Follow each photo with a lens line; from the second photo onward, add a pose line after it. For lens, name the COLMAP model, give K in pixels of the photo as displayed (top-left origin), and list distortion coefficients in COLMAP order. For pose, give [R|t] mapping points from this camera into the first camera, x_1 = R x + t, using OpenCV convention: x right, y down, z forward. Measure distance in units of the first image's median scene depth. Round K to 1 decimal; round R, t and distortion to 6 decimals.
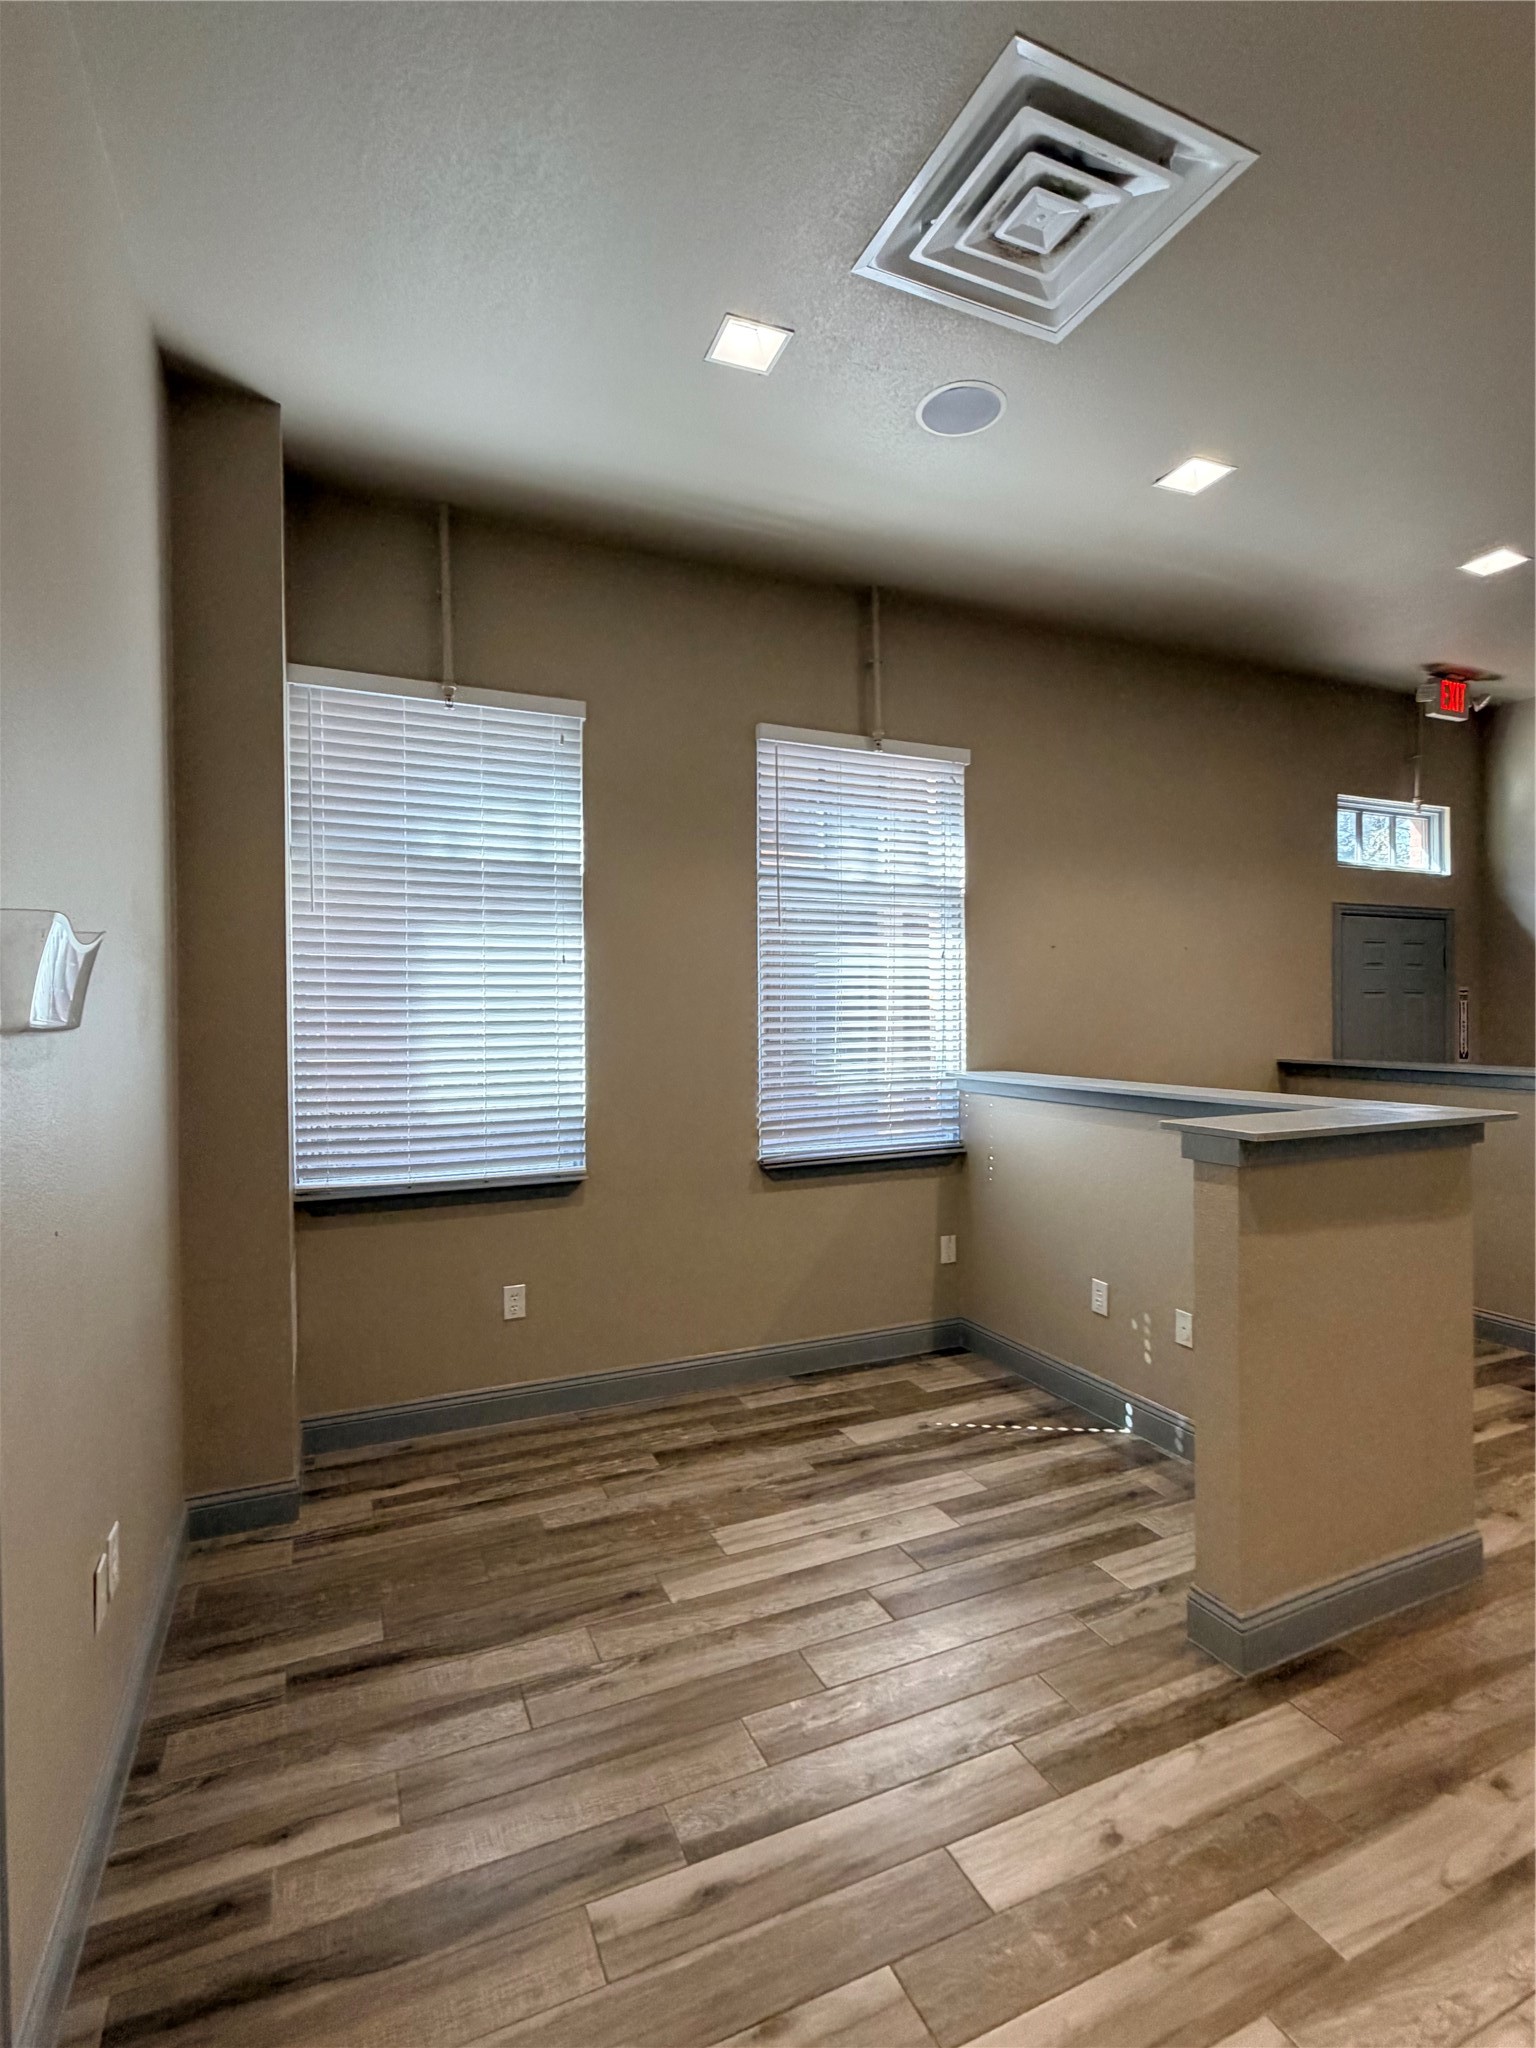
lens RADIAL K [[991.4, 0, 769.1], [0, 991.4, 1021.0], [0, 0, 1]] dist [0.000444, 0.000303]
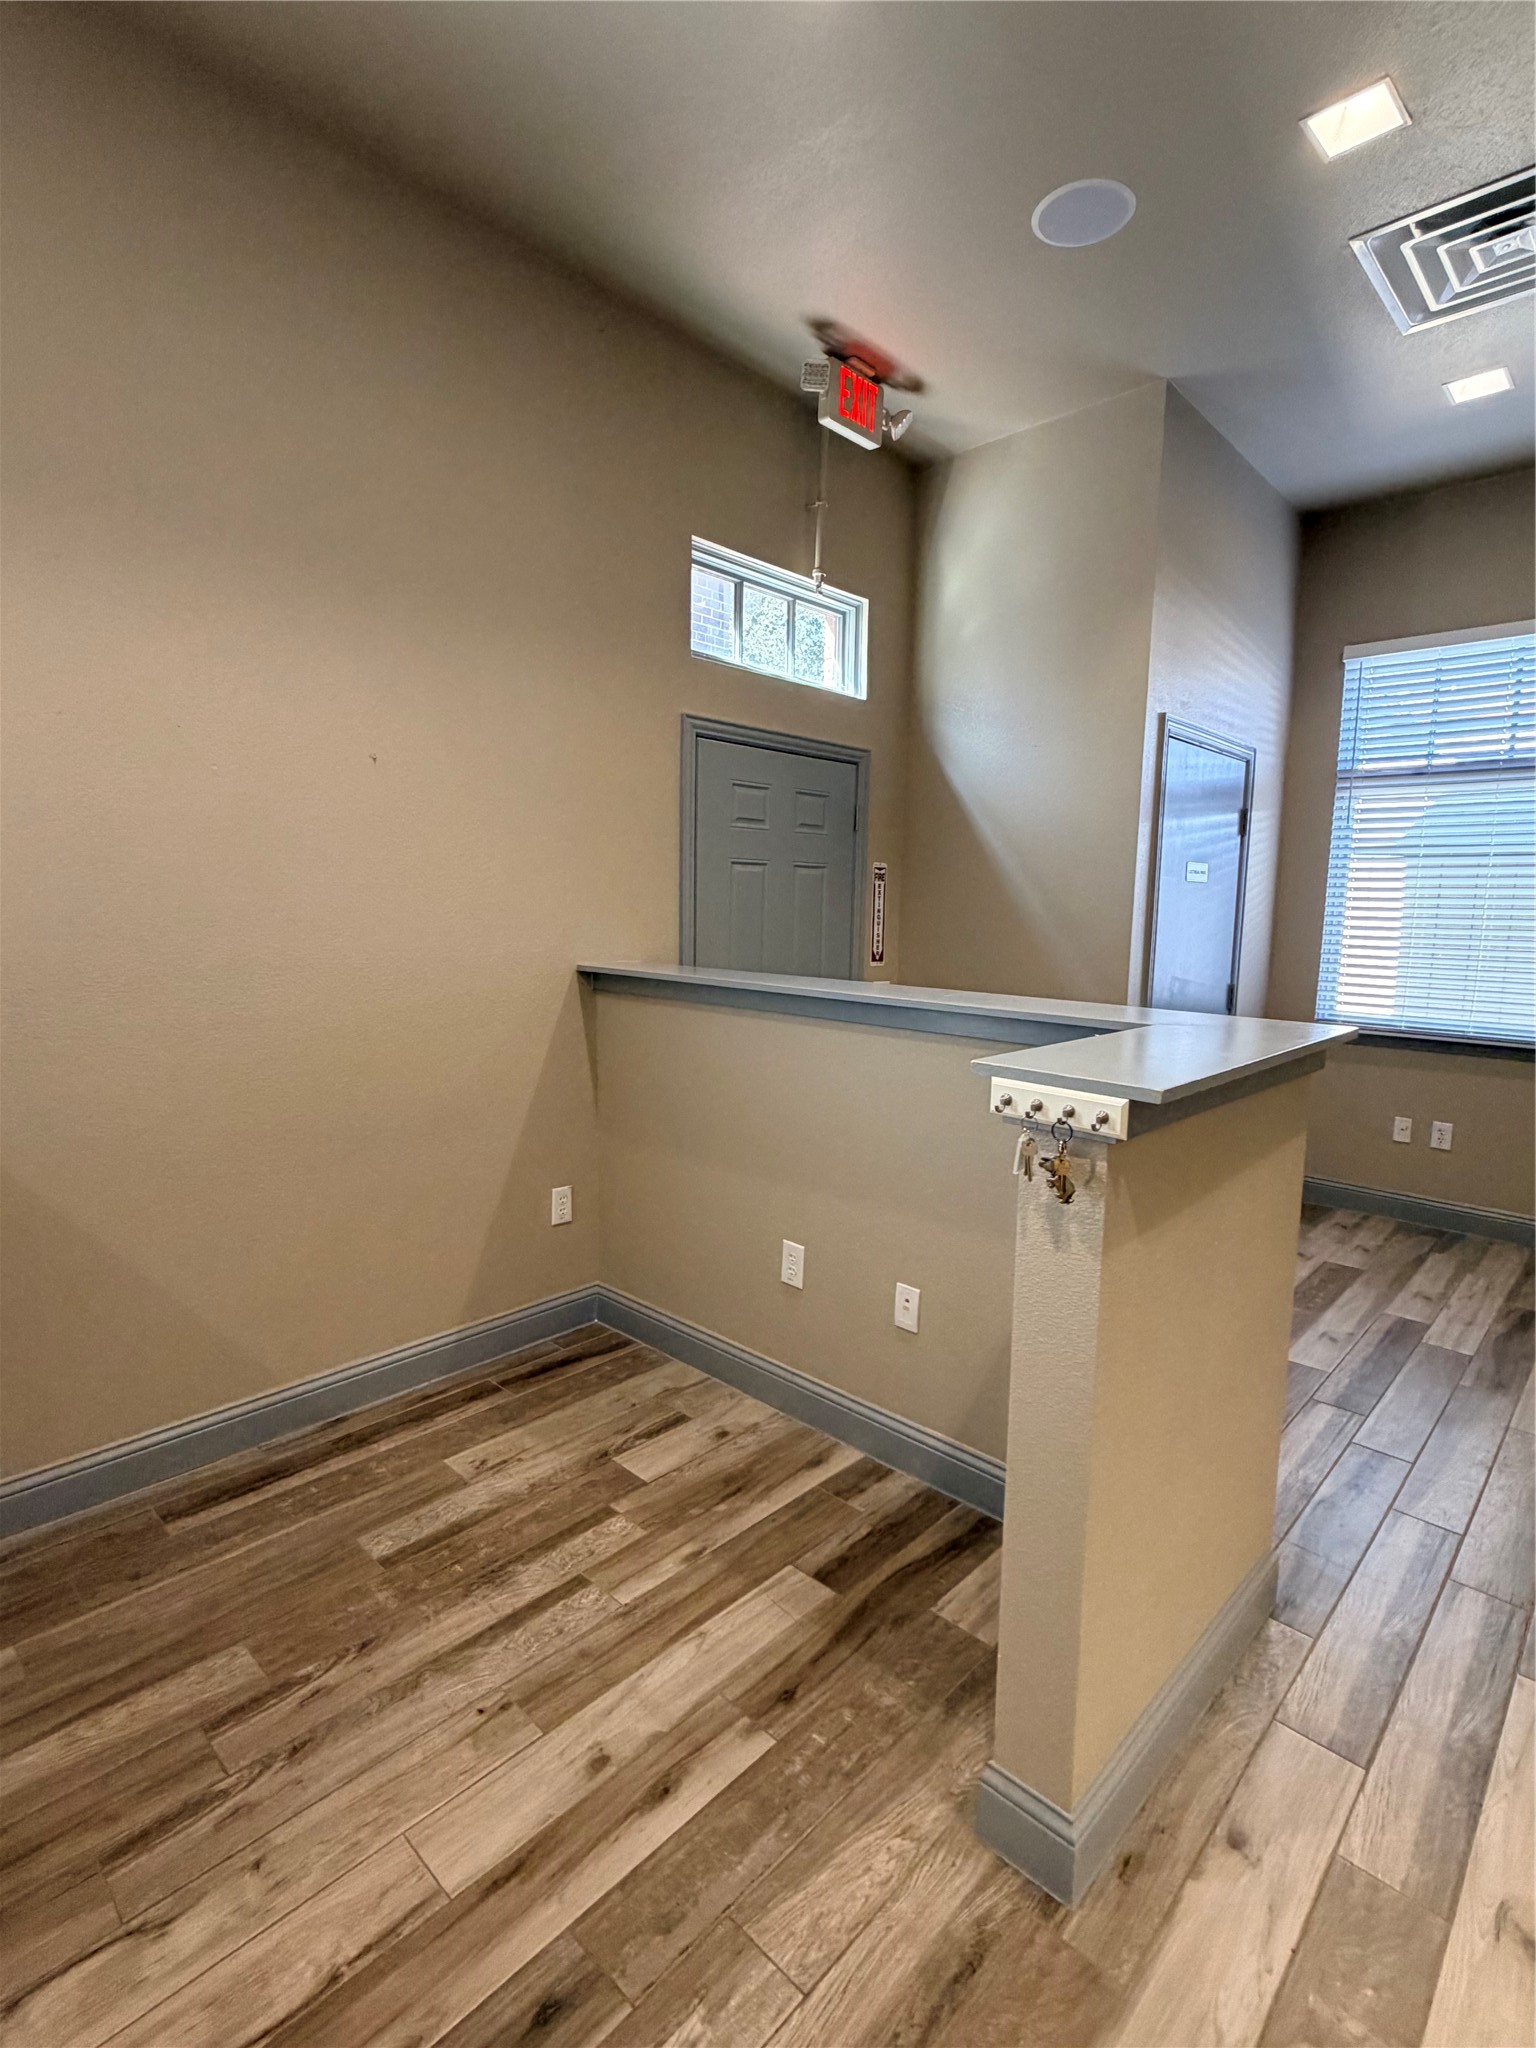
lens RADIAL K [[991.4, 0, 765.0], [0, 991.4, 1020.1], [0, 0, 1]] dist [0.000444, 0.000303]
pose [[0.926466, -0.021882, 0.375741, 0.584968], [-0.021021, 0.993742, 0.109704, 0.004604], [-0.375790, -0.109536, 0.920209, 0.590739]]
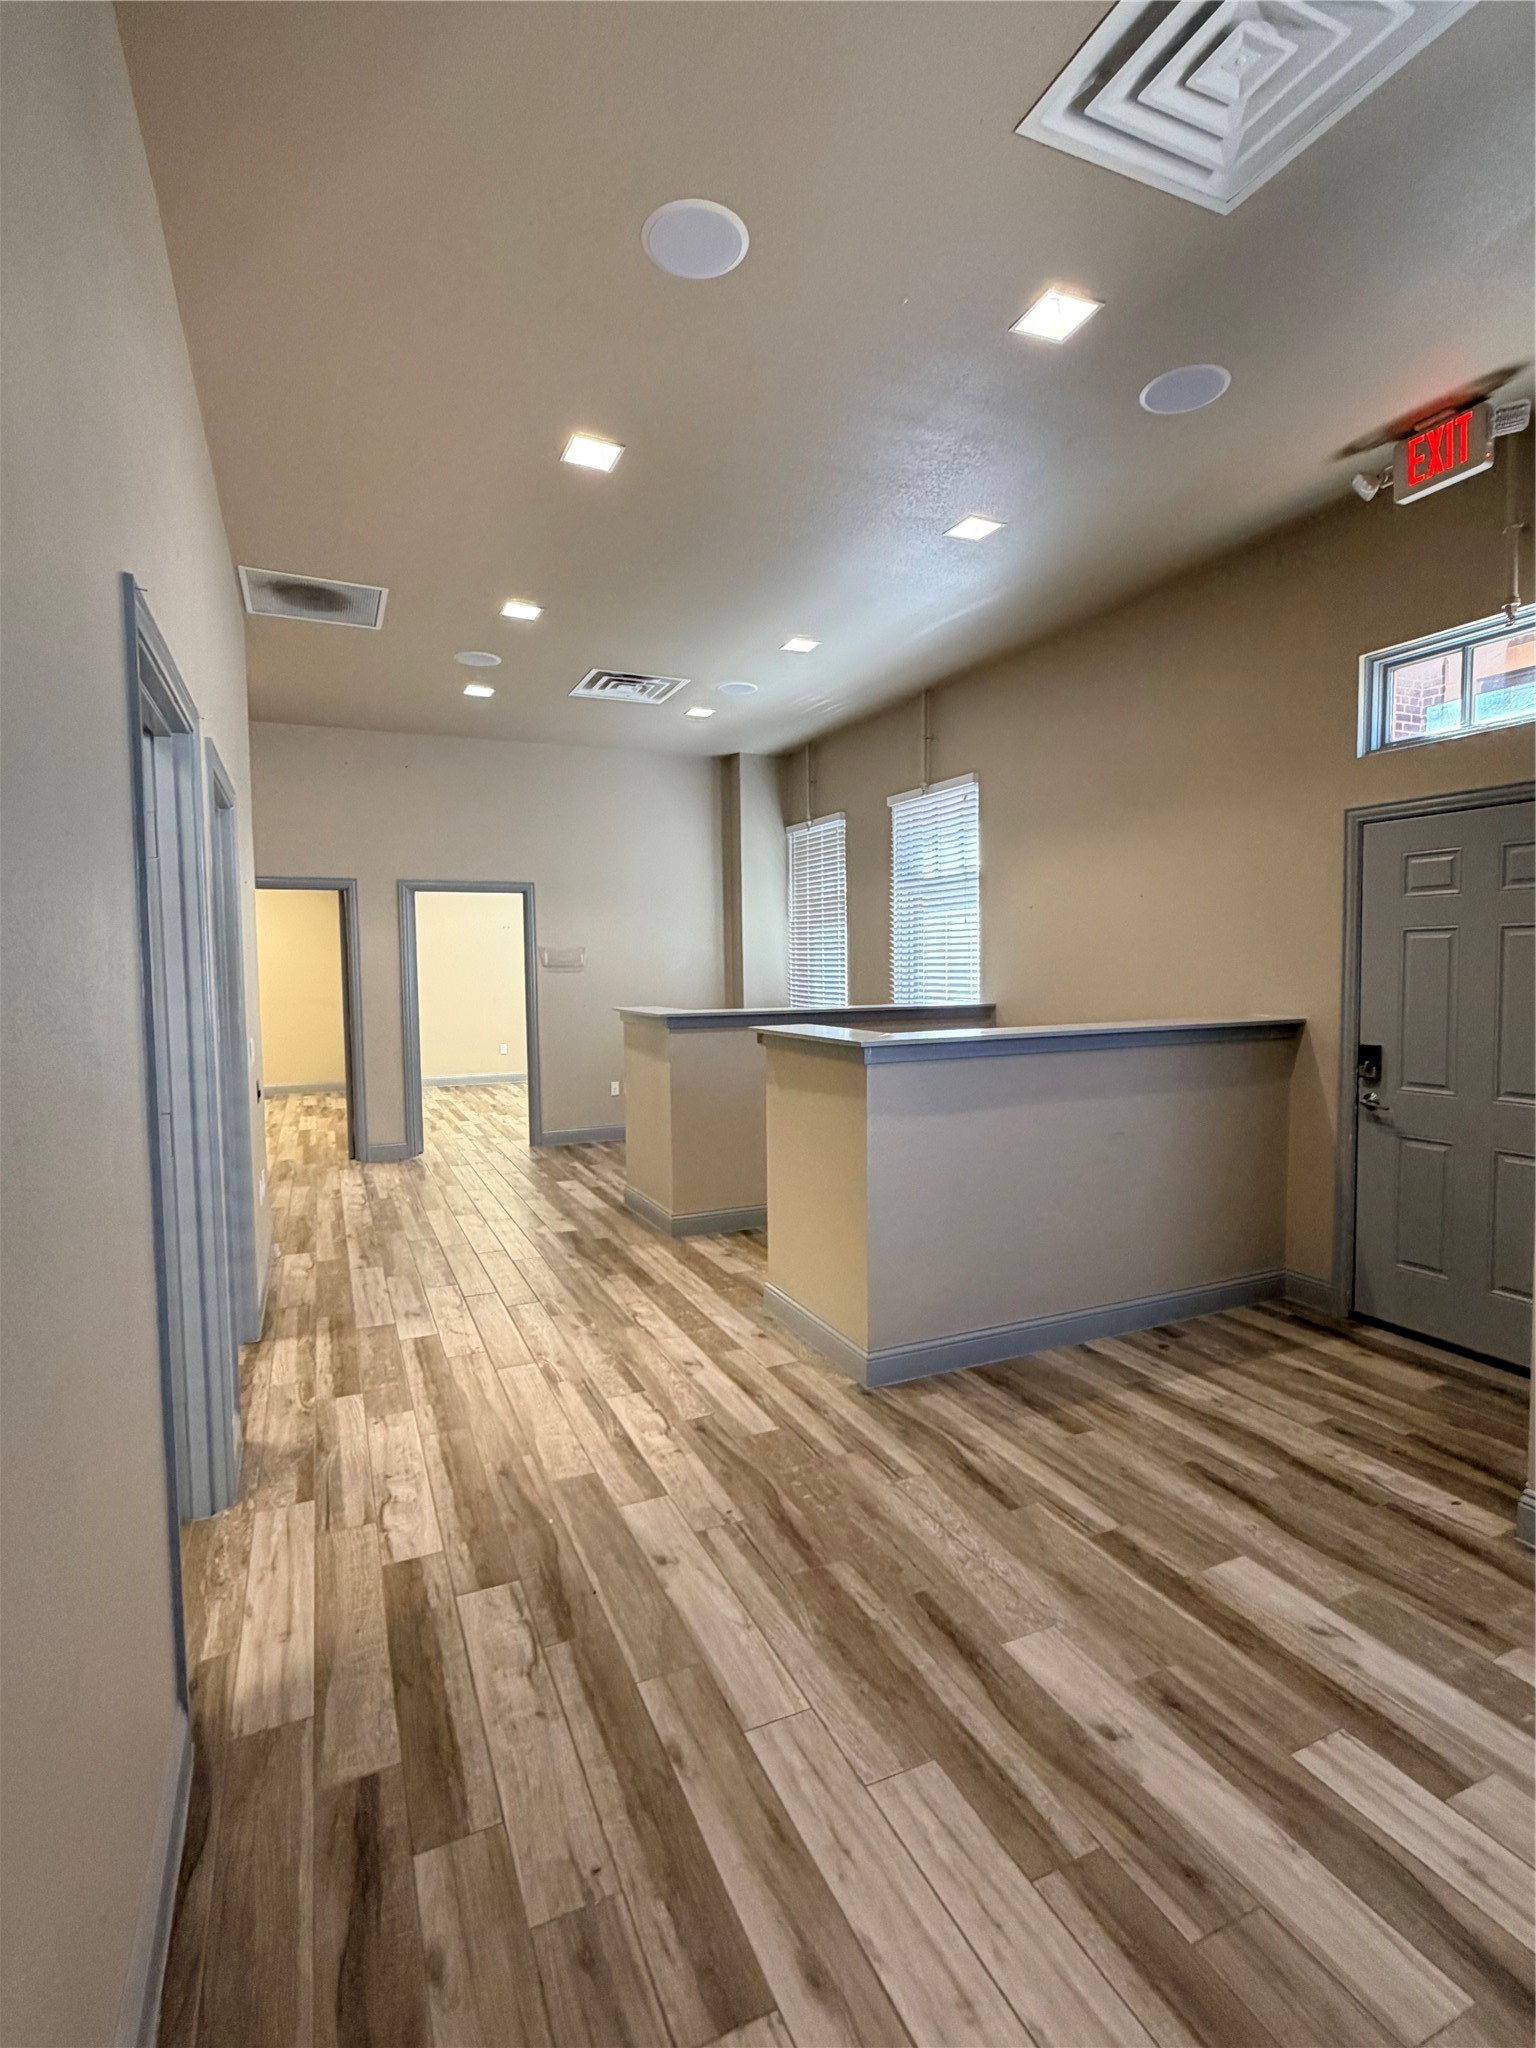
lens RADIAL K [[991.4, 0, 771.0], [0, 991.4, 1021.0], [0, 0, 1]] dist [0.000444, 0.000303]
pose [[0.004920, 0.063856, -0.997947, 2.025921], [0.002750, 0.997954, 0.063870, -0.017478], [0.999984, -0.003059, 0.004734, 0.881780]]
